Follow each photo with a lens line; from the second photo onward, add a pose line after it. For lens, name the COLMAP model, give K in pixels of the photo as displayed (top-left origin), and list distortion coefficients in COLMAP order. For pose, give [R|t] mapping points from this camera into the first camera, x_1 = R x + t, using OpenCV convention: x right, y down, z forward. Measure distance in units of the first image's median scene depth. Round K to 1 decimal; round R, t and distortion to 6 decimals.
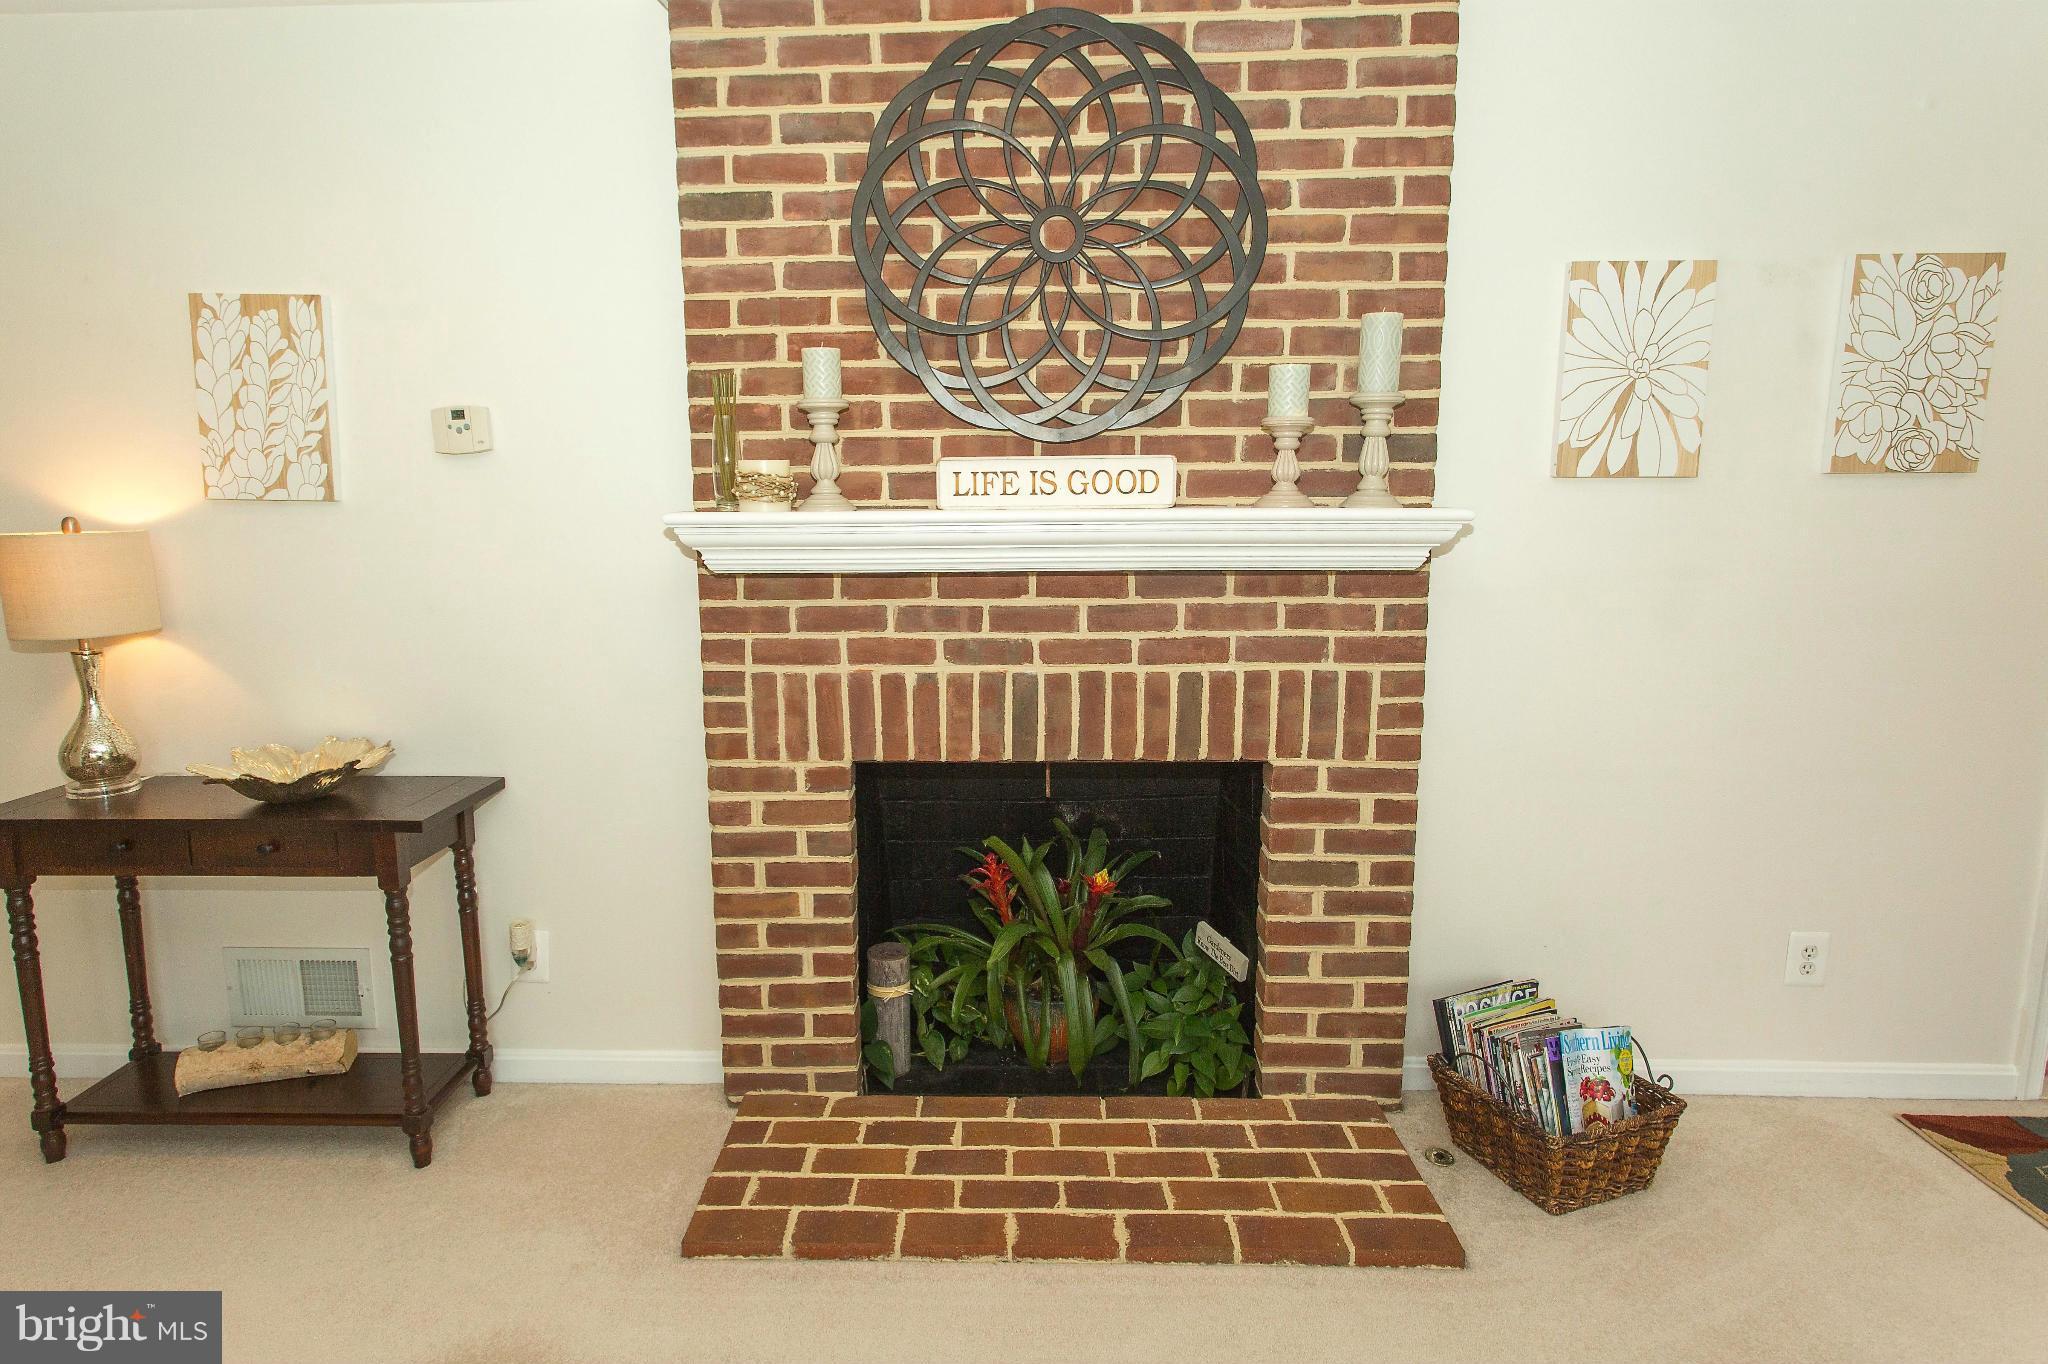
lens RADIAL K [[1107.9, 0, 967.3], [0, 1107.9, 665.0], [0, 0, 1]] dist [-0.000069, -0.000615]
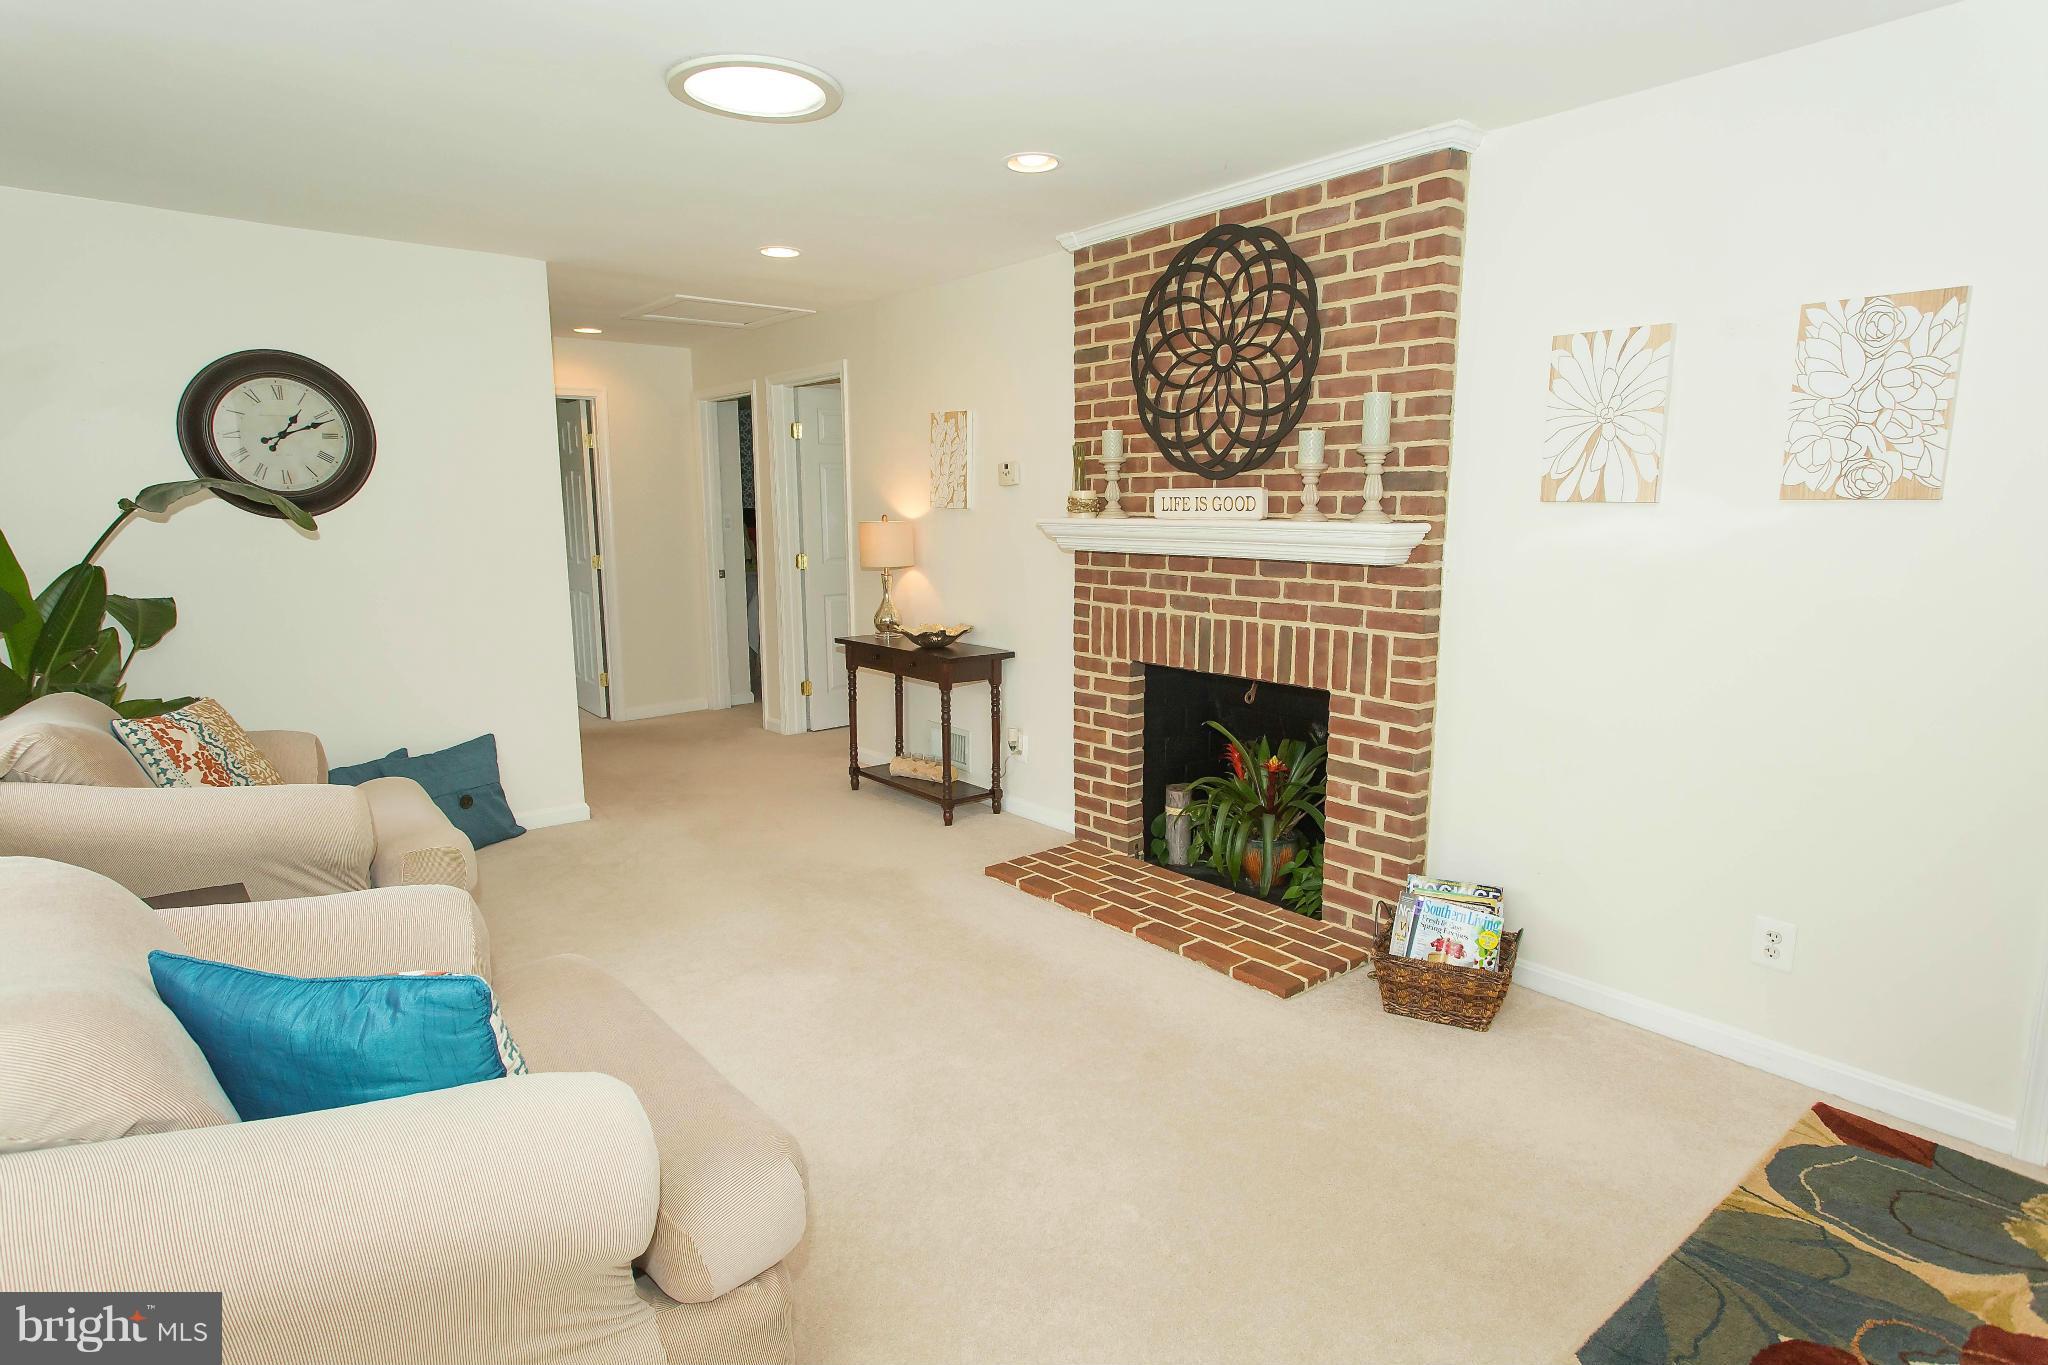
lens RADIAL K [[1097.9, 0, 1024.0], [0, 1097.9, 682.5], [0, 0, 1]] dist [0.000744, 0.000612]
pose [[0.662404, 0.128333, -0.738073, 1.118420], [-0.112567, 0.991083, 0.071299, 0.016952], [0.740641, 0.035854, 0.670943, -0.306658]]
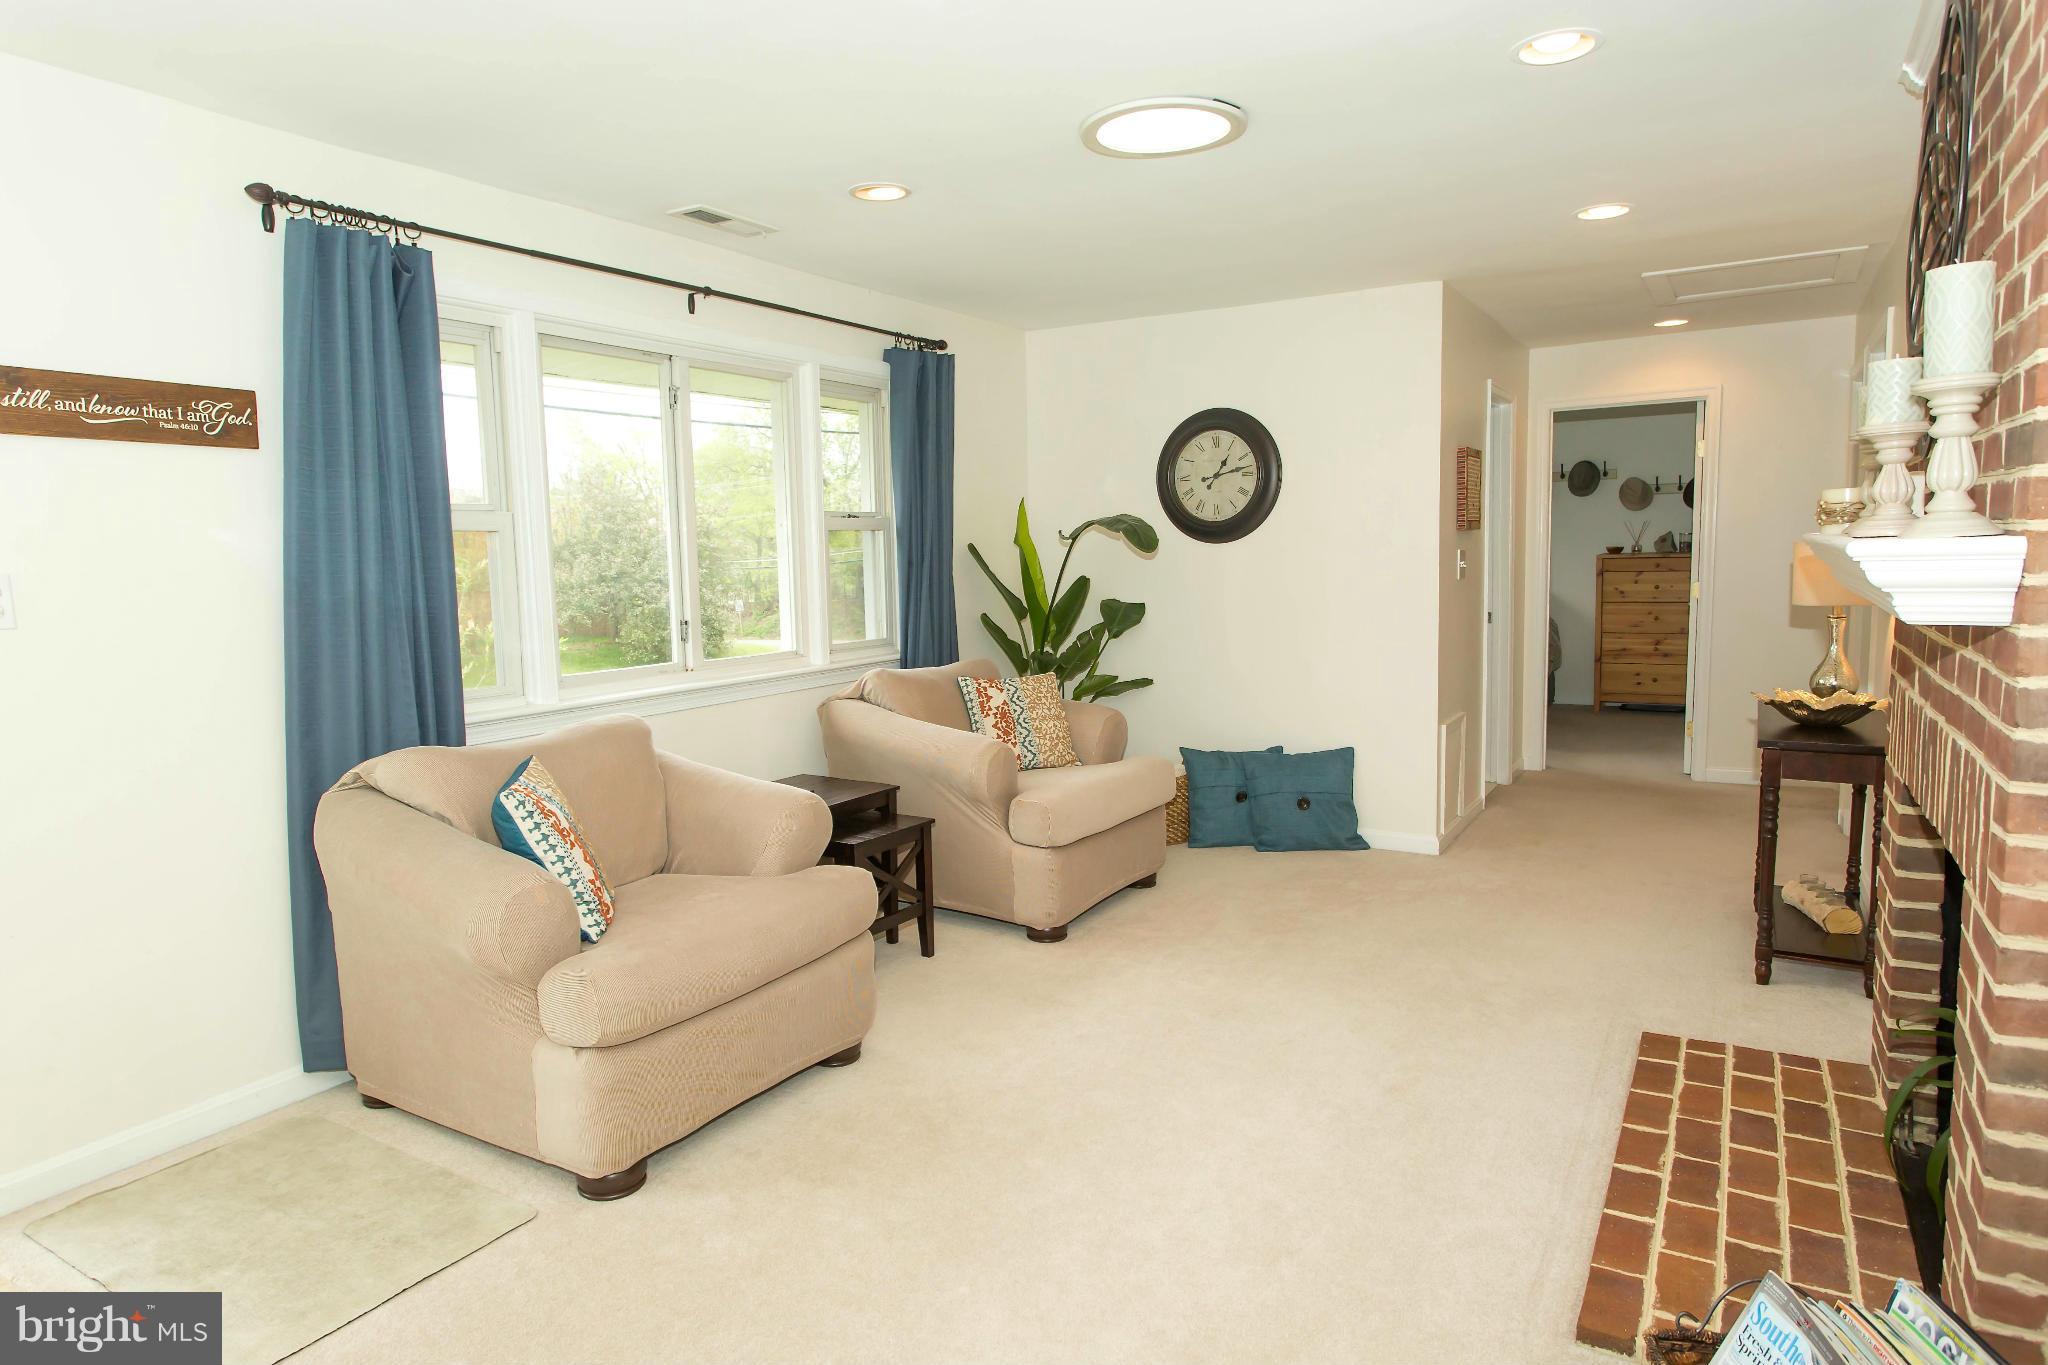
lens RADIAL K [[1209.8, 0, 1024.1], [0, 1209.8, 669.3], [0, 0, 1]] dist [-0.001612, -0.000634]
pose [[-0.478134, 0.109945, -0.871378, 1.290999], [-0.100003, 0.978867, 0.178380, -0.132538], [0.872575, 0.172430, -0.457035, 0.817747]]
